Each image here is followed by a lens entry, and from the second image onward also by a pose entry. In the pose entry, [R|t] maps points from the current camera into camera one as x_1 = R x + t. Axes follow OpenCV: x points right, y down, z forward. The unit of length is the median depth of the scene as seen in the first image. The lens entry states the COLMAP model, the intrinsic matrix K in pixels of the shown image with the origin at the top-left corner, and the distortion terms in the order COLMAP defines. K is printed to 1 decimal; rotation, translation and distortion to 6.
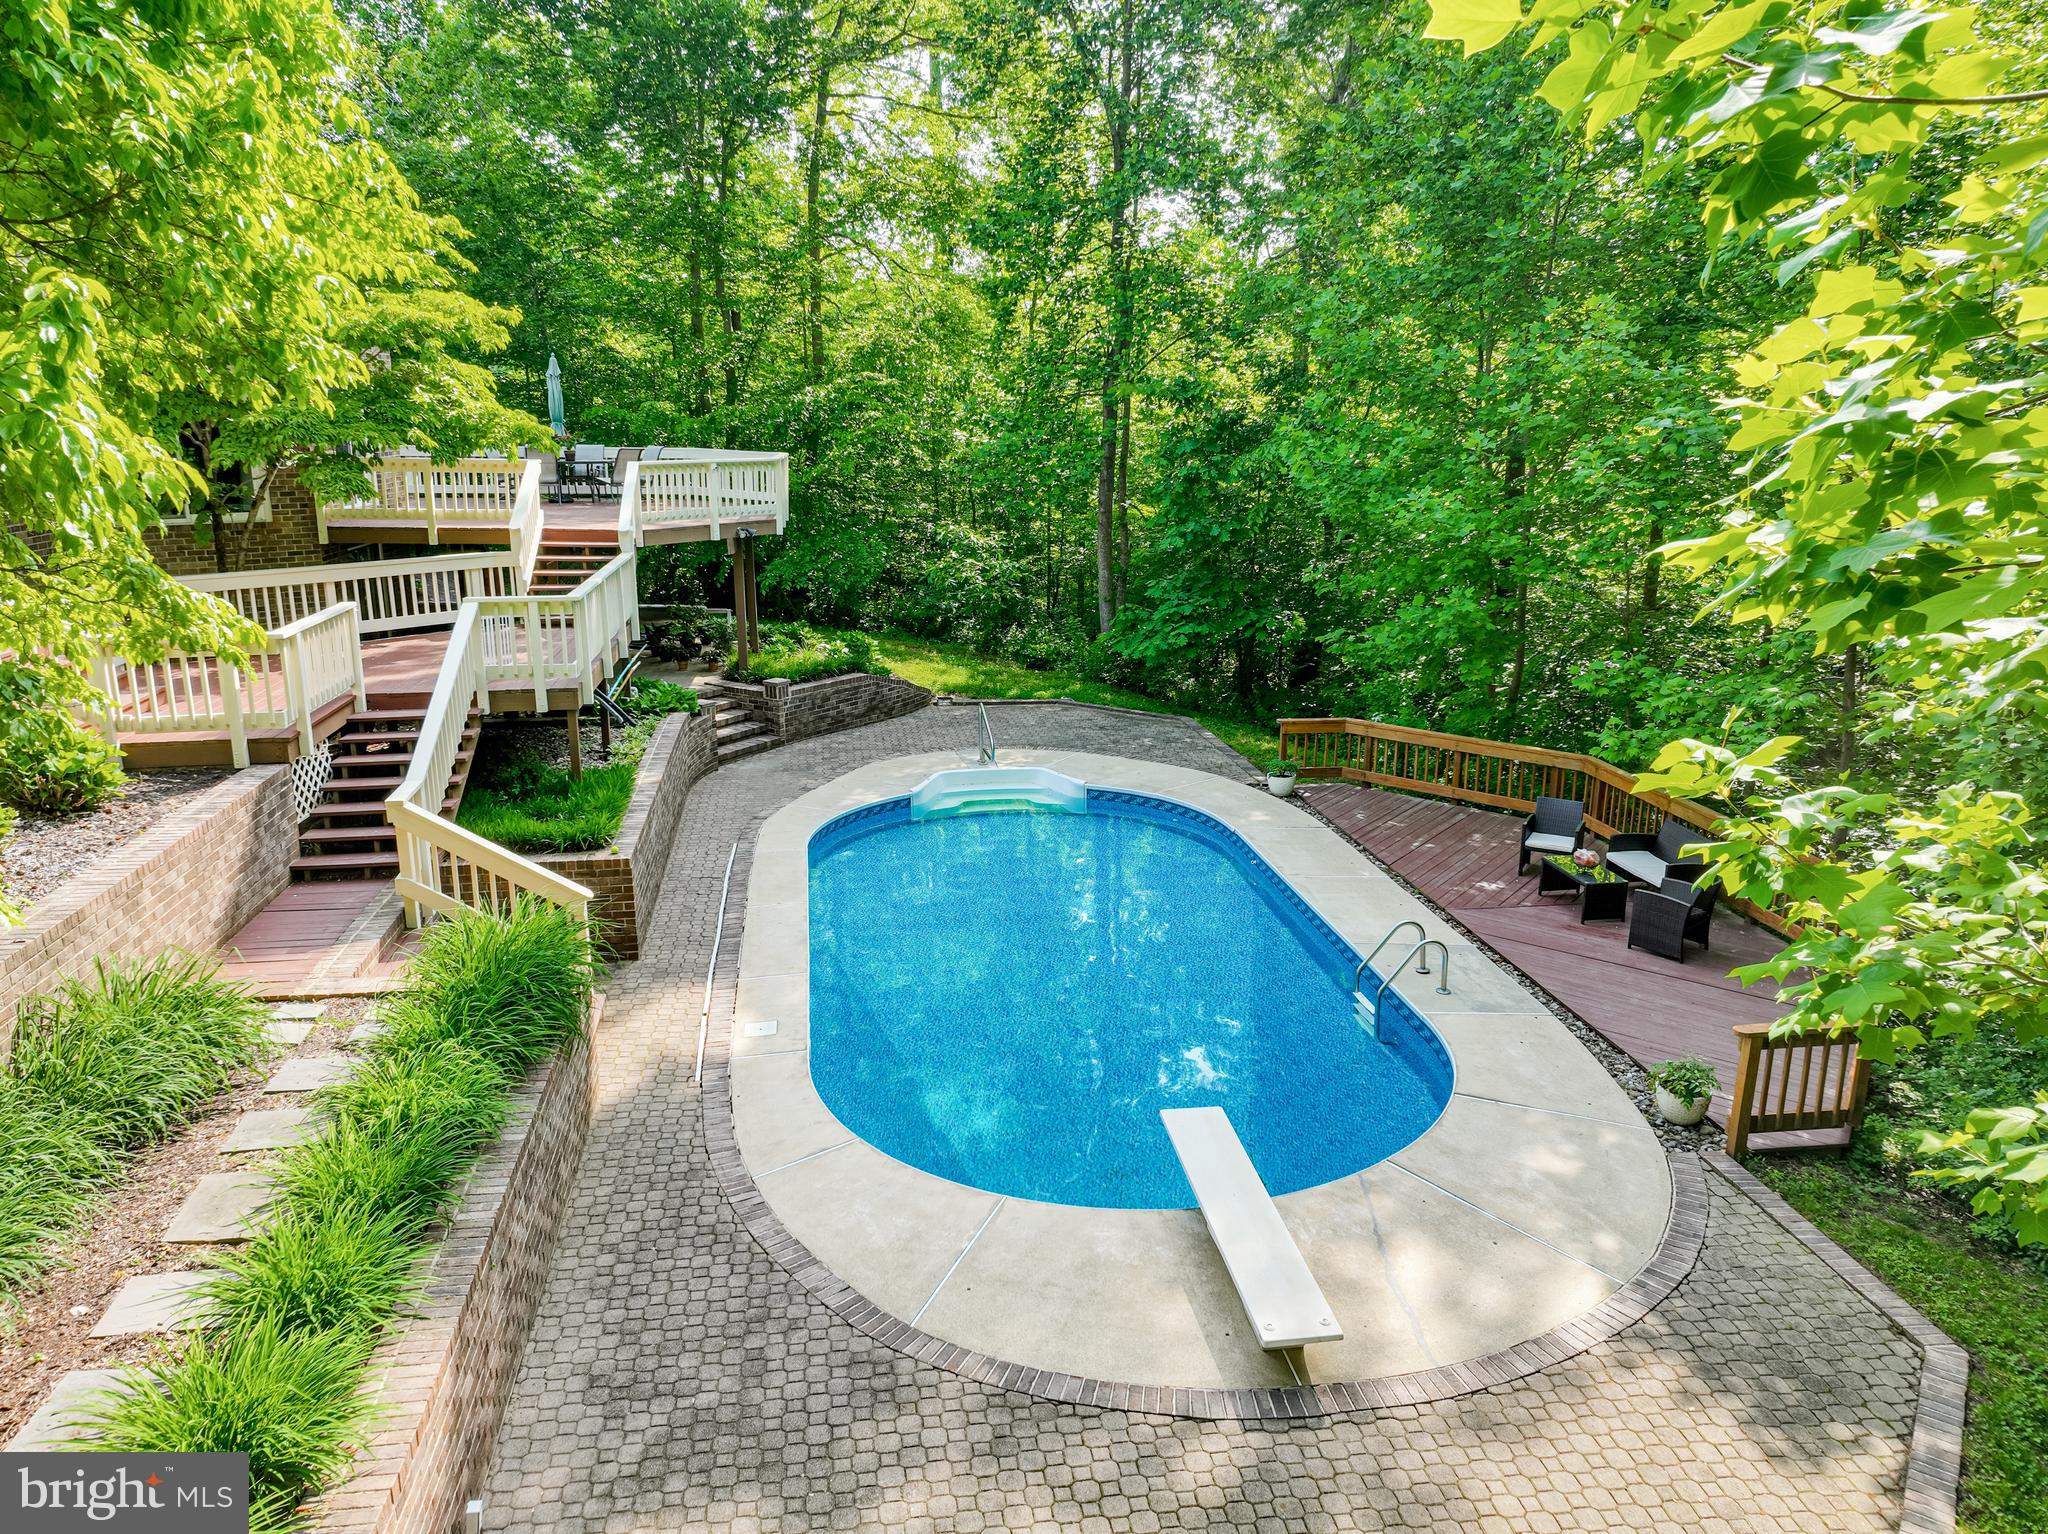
lens RADIAL K [[1435.2, 0, 1025.4], [0, 1435.2, 763.4], [0, 0, 1]] dist [0.004000, 0.008147]
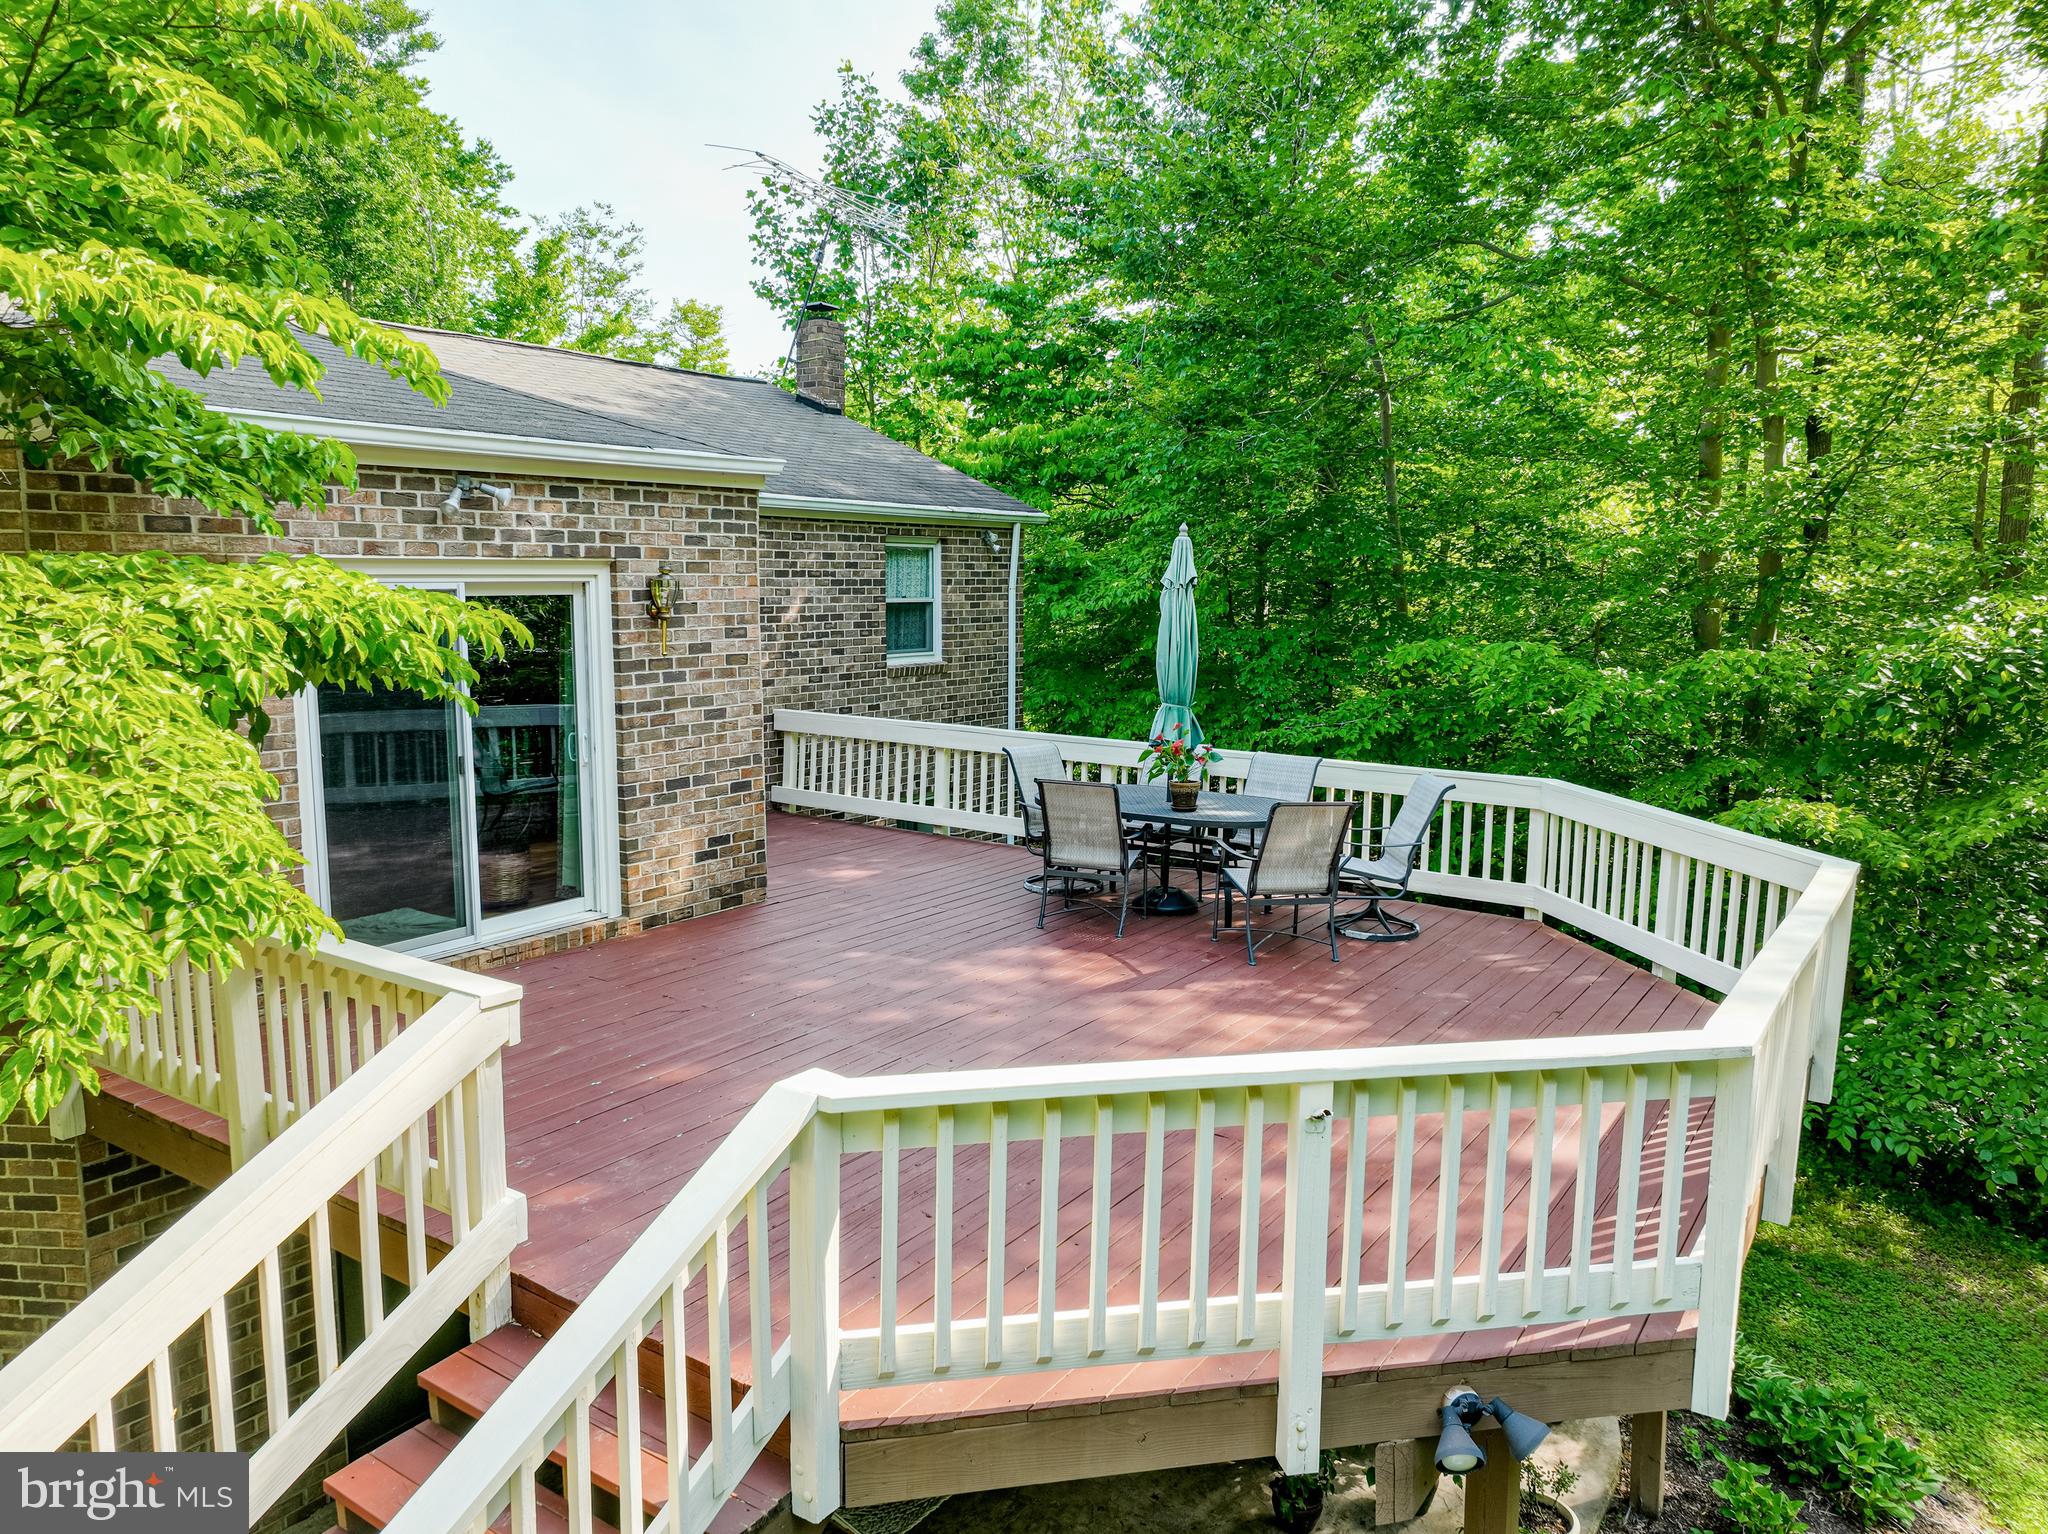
lens RADIAL K [[1437.0, 0, 1022.9], [0, 1437.0, 780.6], [0, 0, 1]] dist [-0.004553, -0.002351]
pose [[0.750032, 0.096857, -0.654271, -0.132854], [-0.164883, 0.985369, -0.043143, -0.238147], [0.640519, 0.140236, 0.755029, 0.849688]]
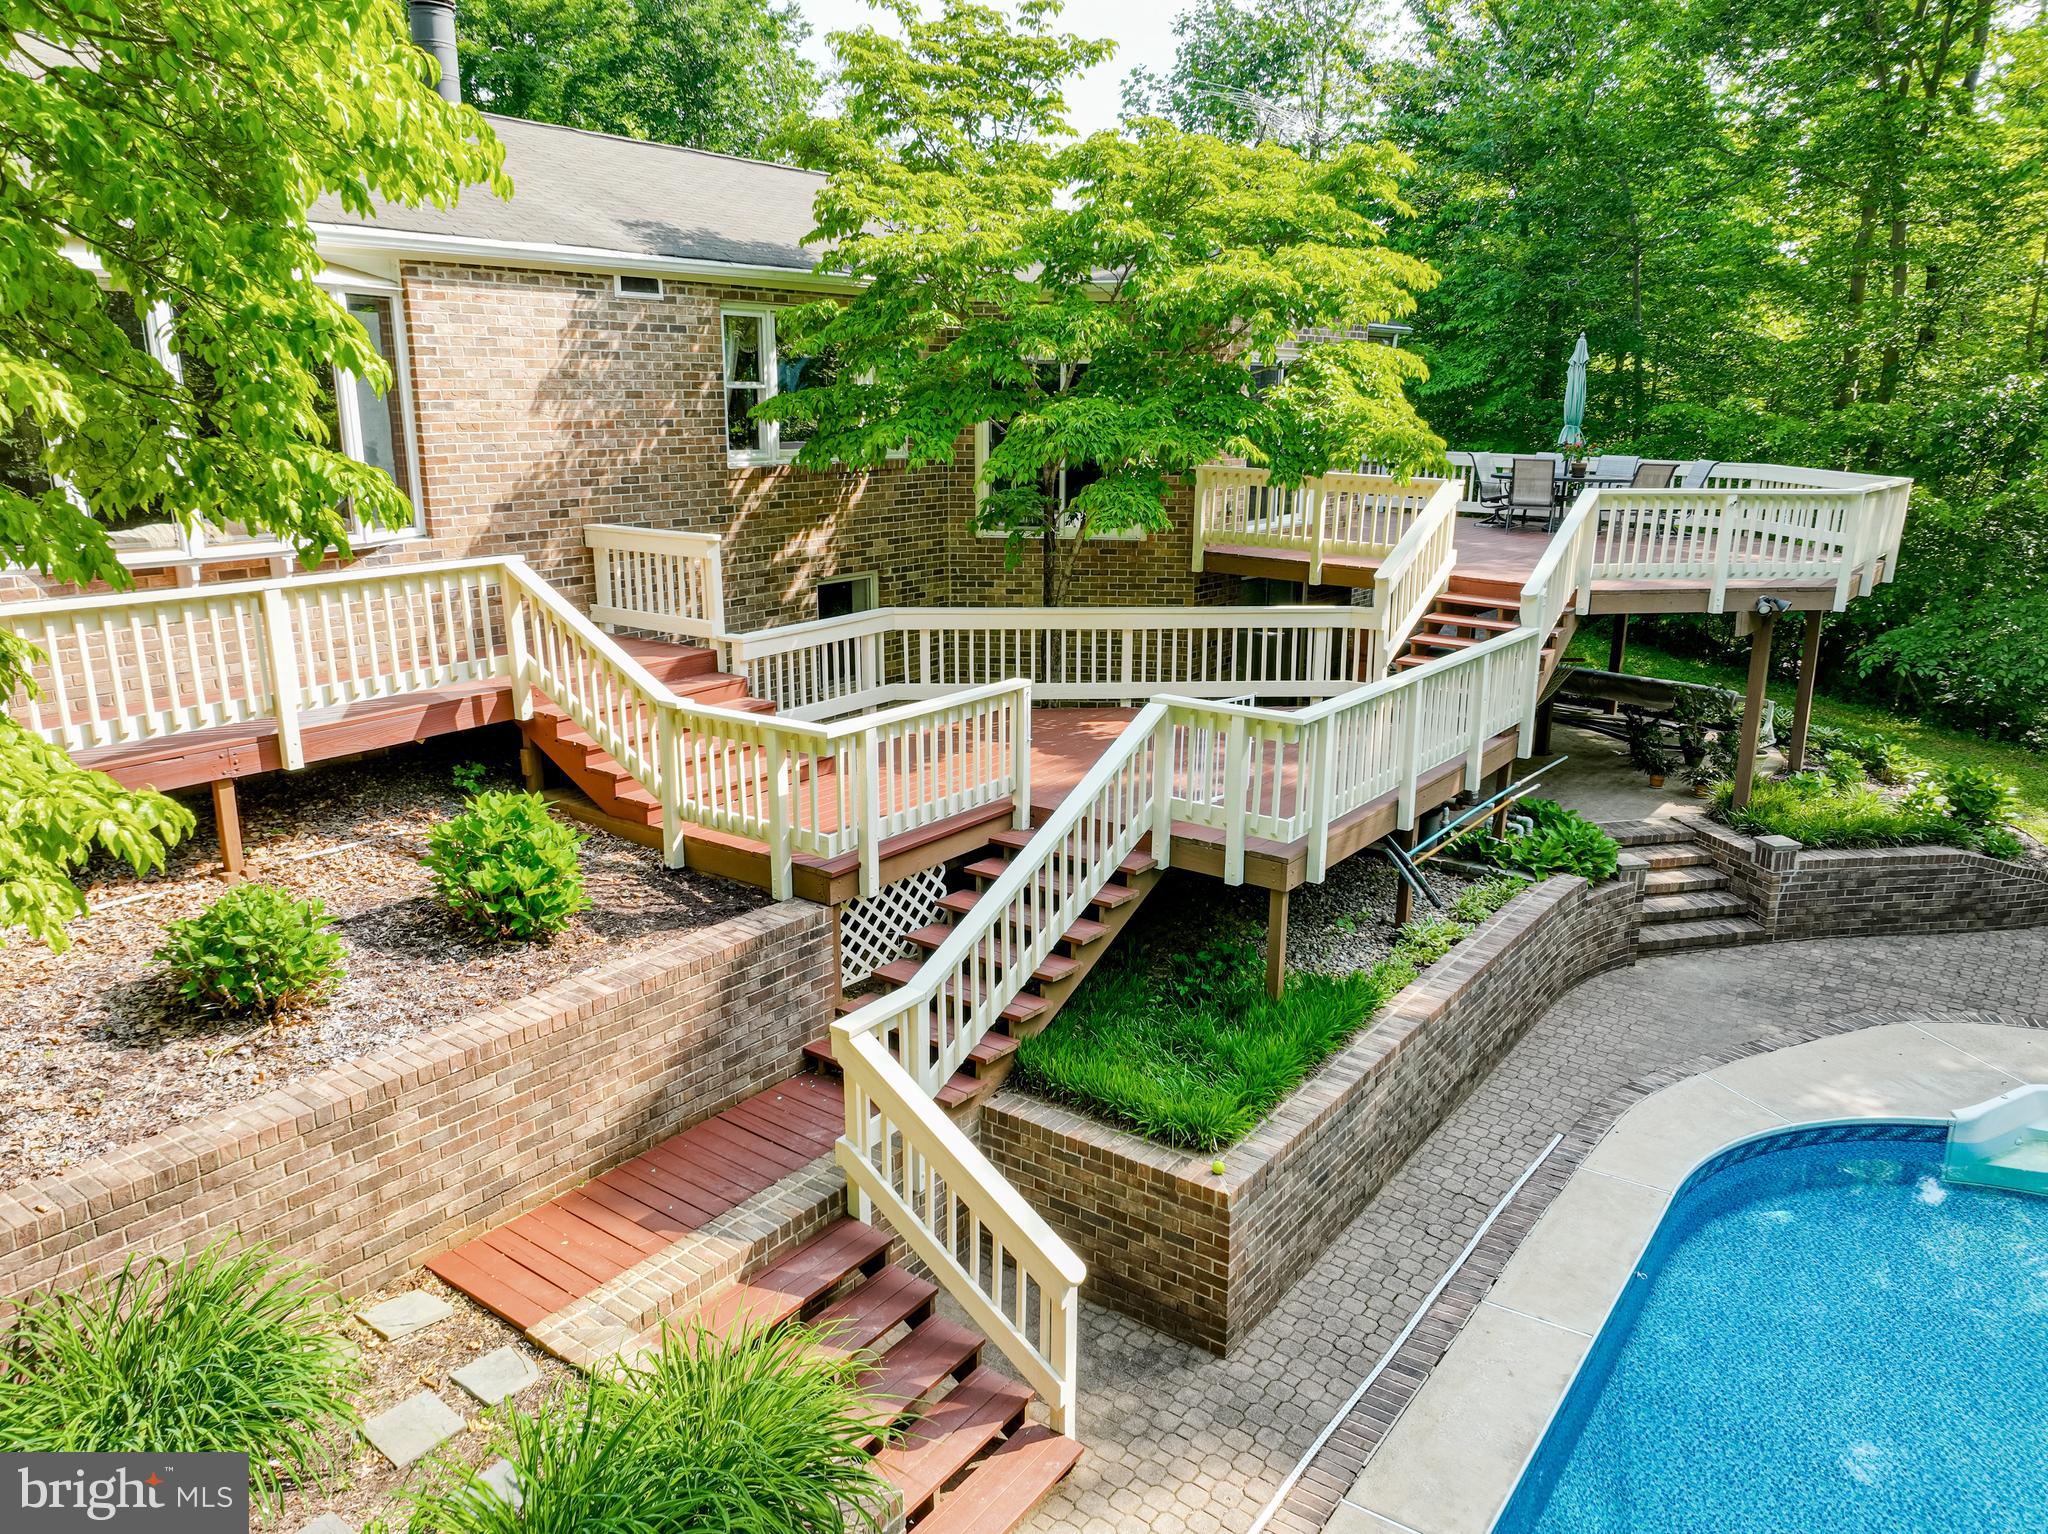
lens RADIAL K [[1435.2, 0, 1025.4], [0, 1435.2, 763.4], [0, 0, 1]] dist [0.004000, 0.008147]
pose [[0.709323, 0.178653, -0.681868, 0.018360], [-0.175352, 0.981661, 0.074789, -0.085568], [0.682724, 0.066517, 0.727642, 0.330978]]
